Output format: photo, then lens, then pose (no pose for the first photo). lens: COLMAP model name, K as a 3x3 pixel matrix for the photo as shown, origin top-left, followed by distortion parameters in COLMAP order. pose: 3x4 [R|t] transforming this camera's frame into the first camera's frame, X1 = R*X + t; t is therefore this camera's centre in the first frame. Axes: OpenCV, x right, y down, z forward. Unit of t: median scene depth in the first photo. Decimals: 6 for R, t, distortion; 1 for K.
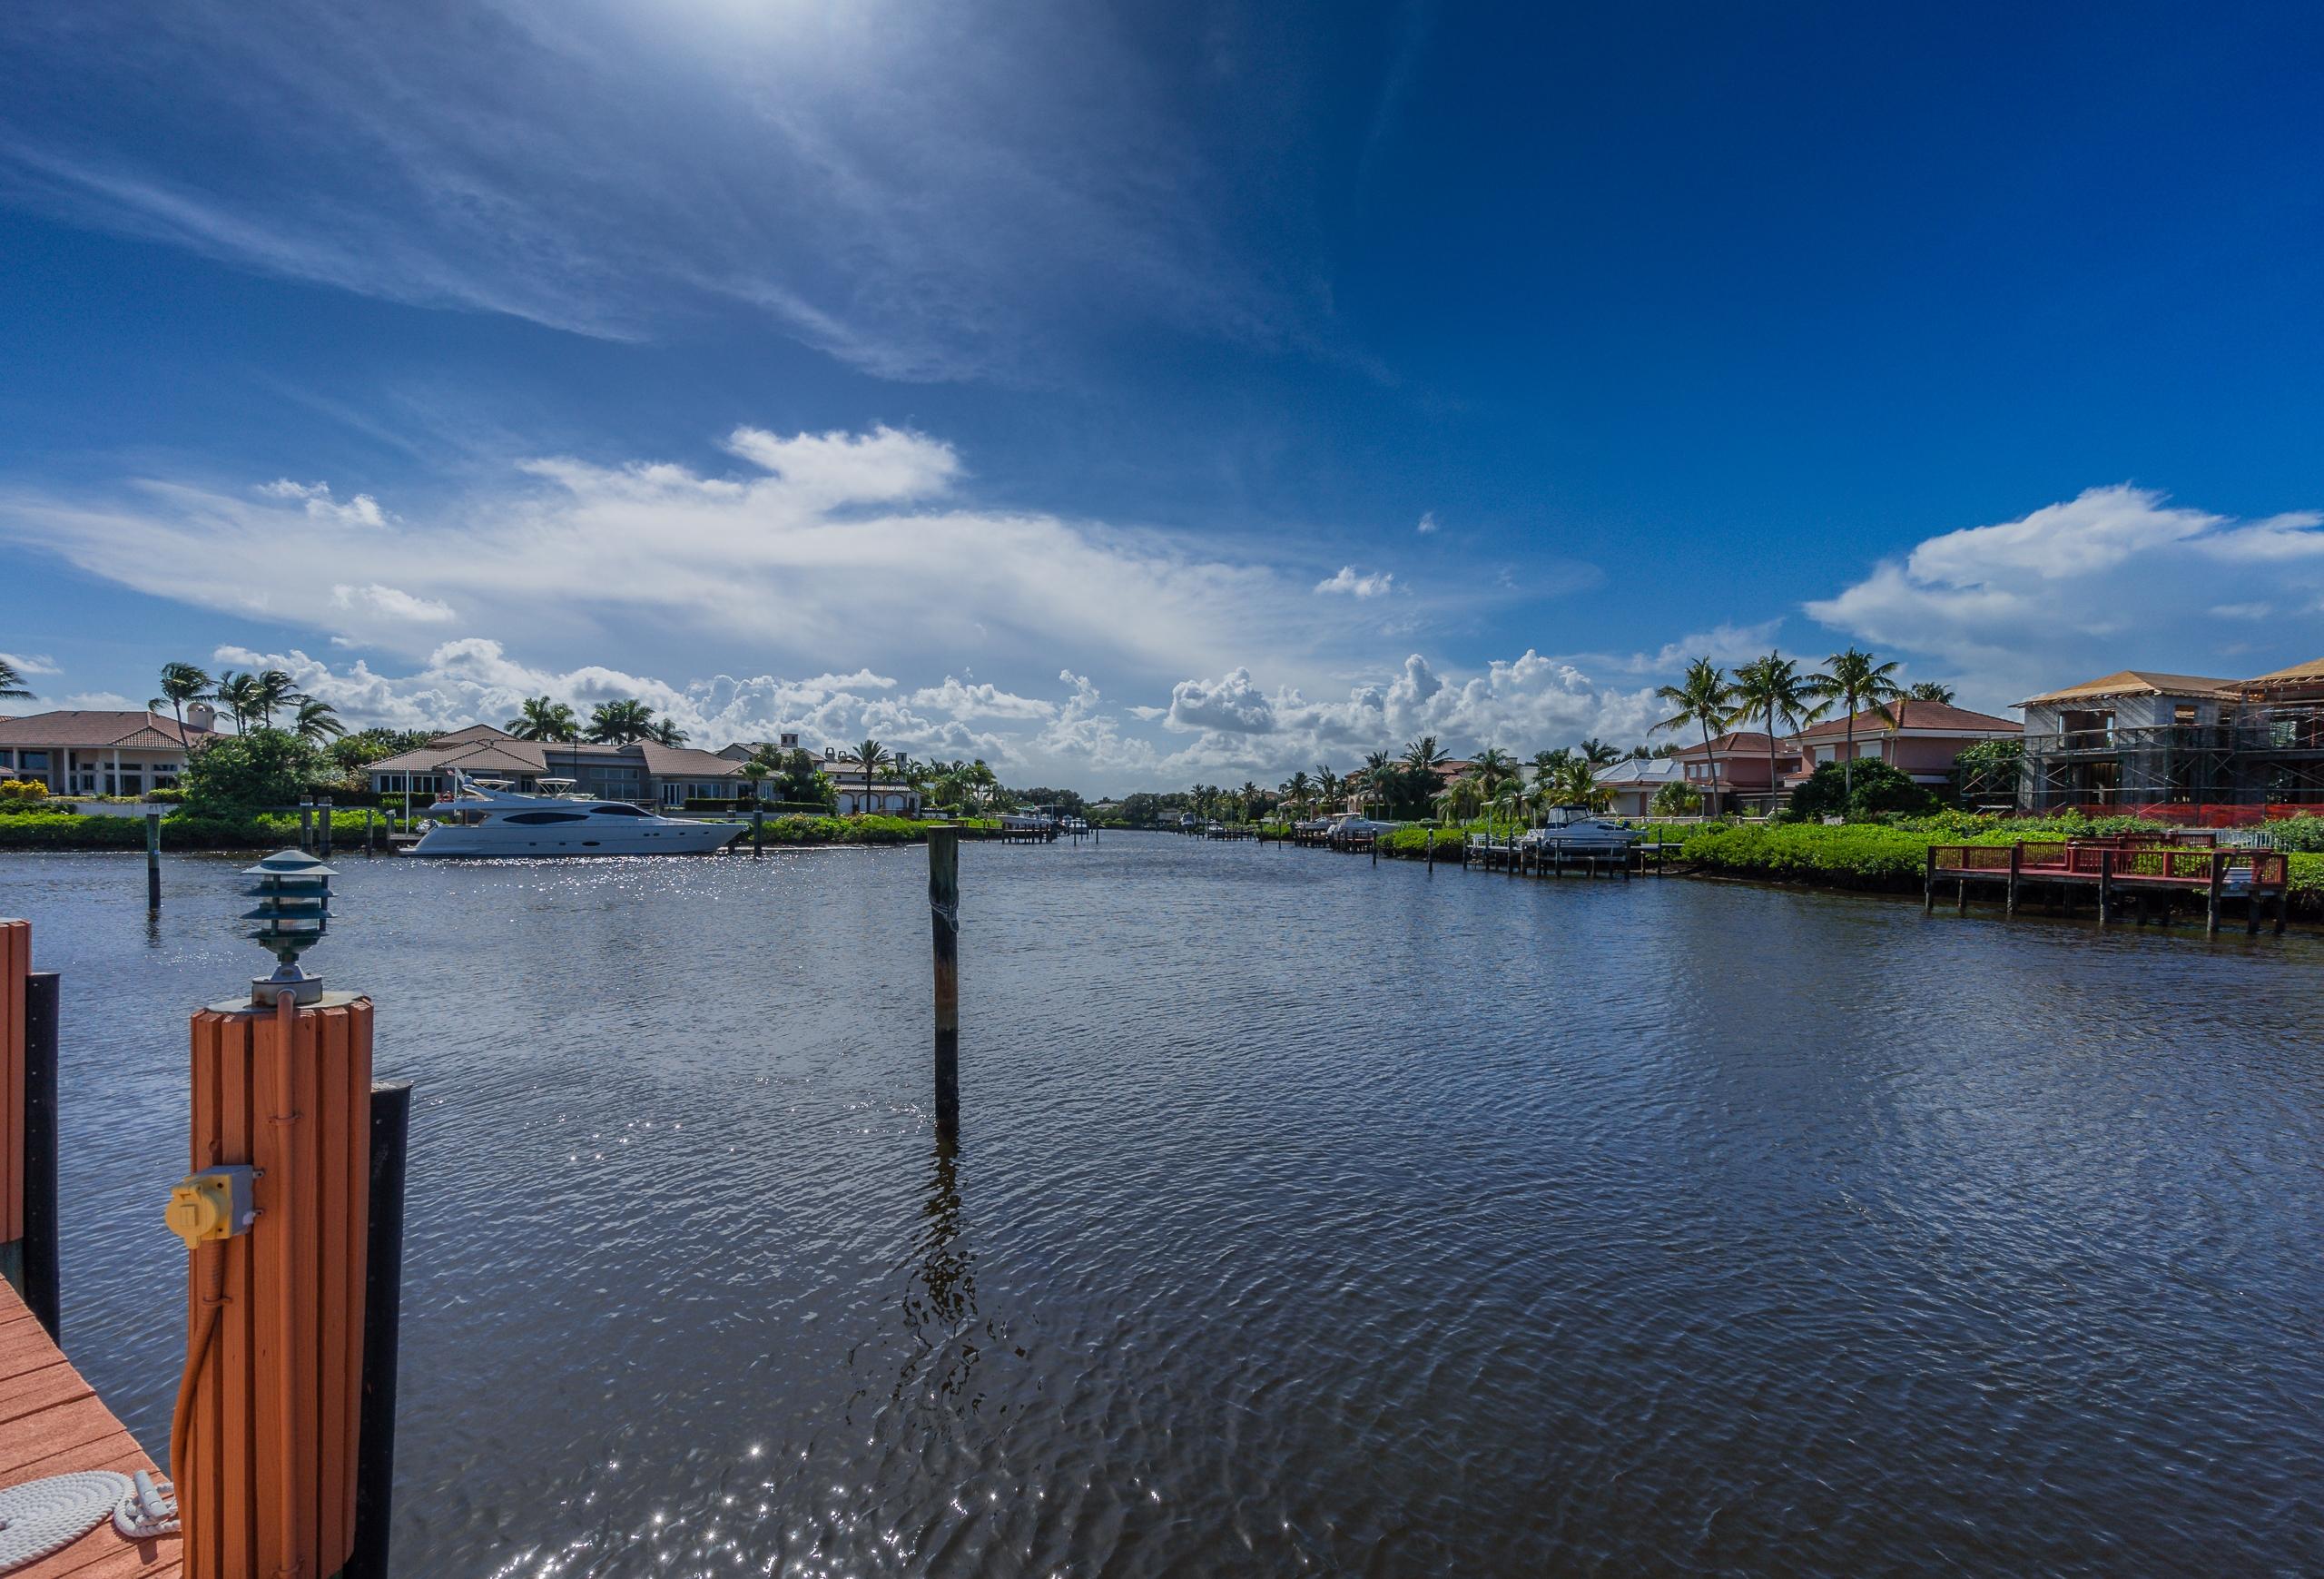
lens RADIAL K [[1039.3, 0, 1160.4], [0, 1039.3, 806.6], [0, 0, 1]] dist [0.000037, -0.000222]
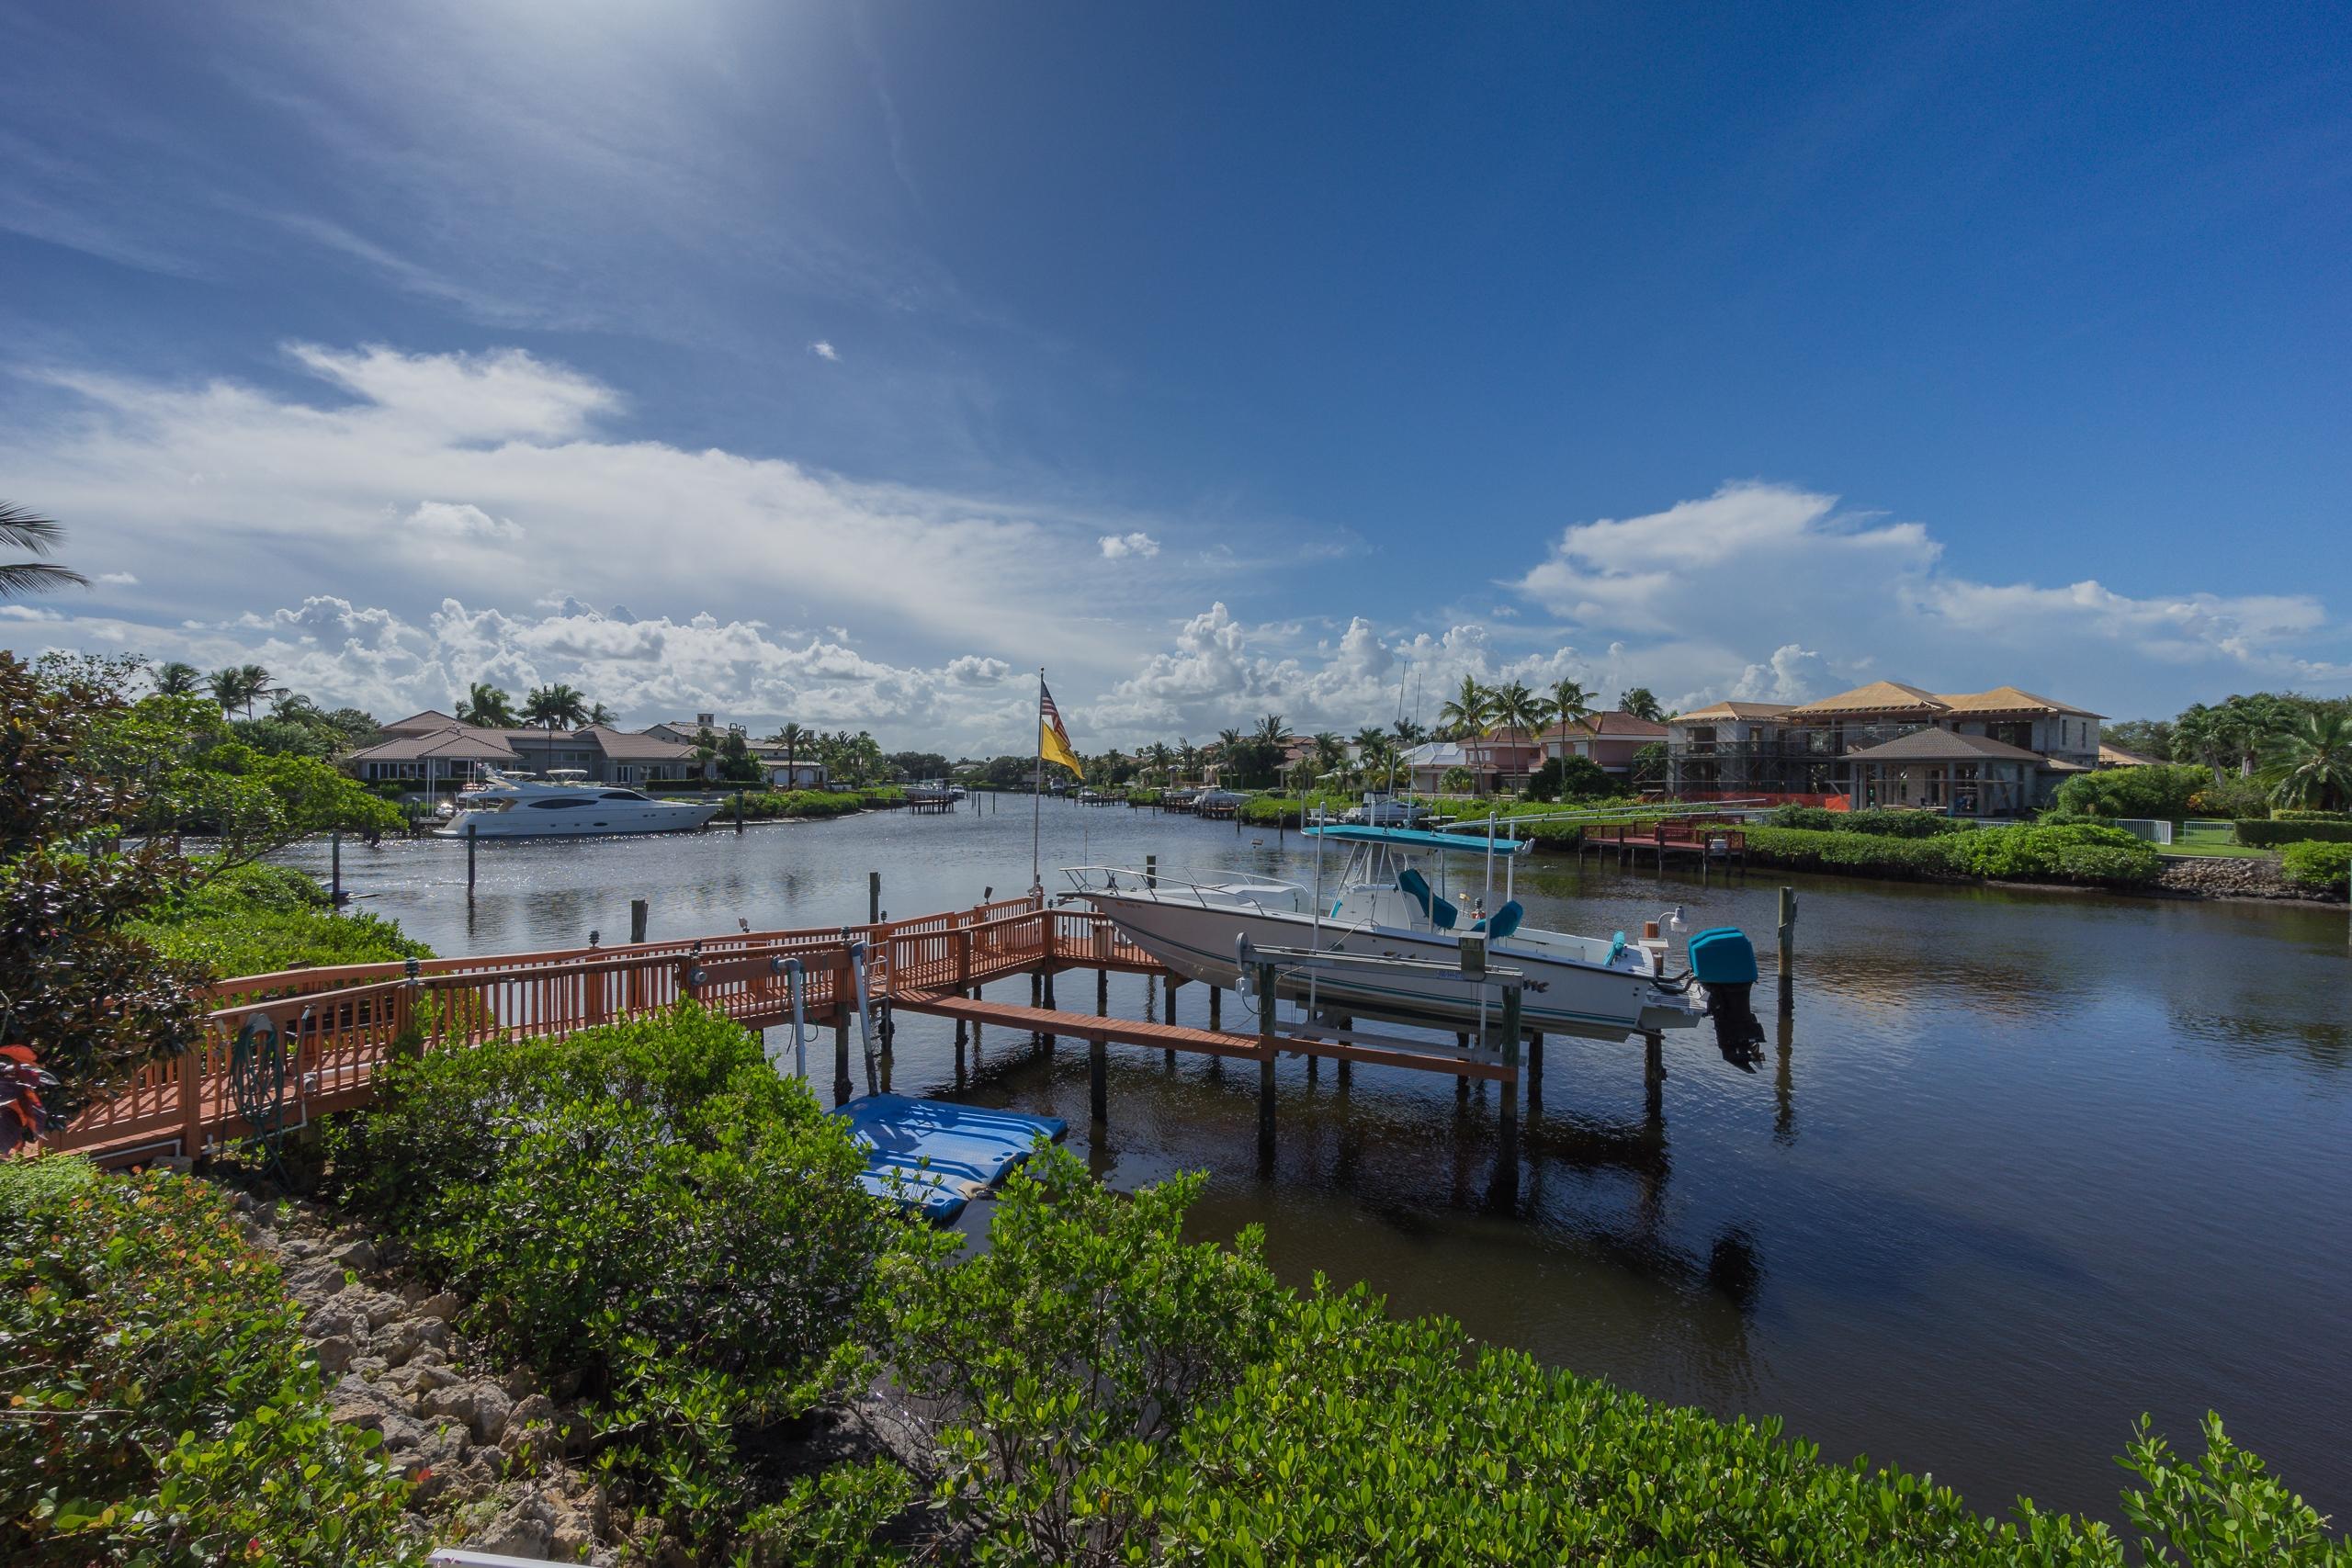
lens RADIAL K [[1026.1, 0, 1174.5], [0, 1026.1, 778.1], [0, 0, 1]] dist [0.000827, 0.000112]
pose [[0.986576, -0.004639, 0.163236, -0.065358], [0.001942, 0.999859, 0.016681, -0.026228], [-0.163291, -0.016140, 0.986446, -0.201771]]
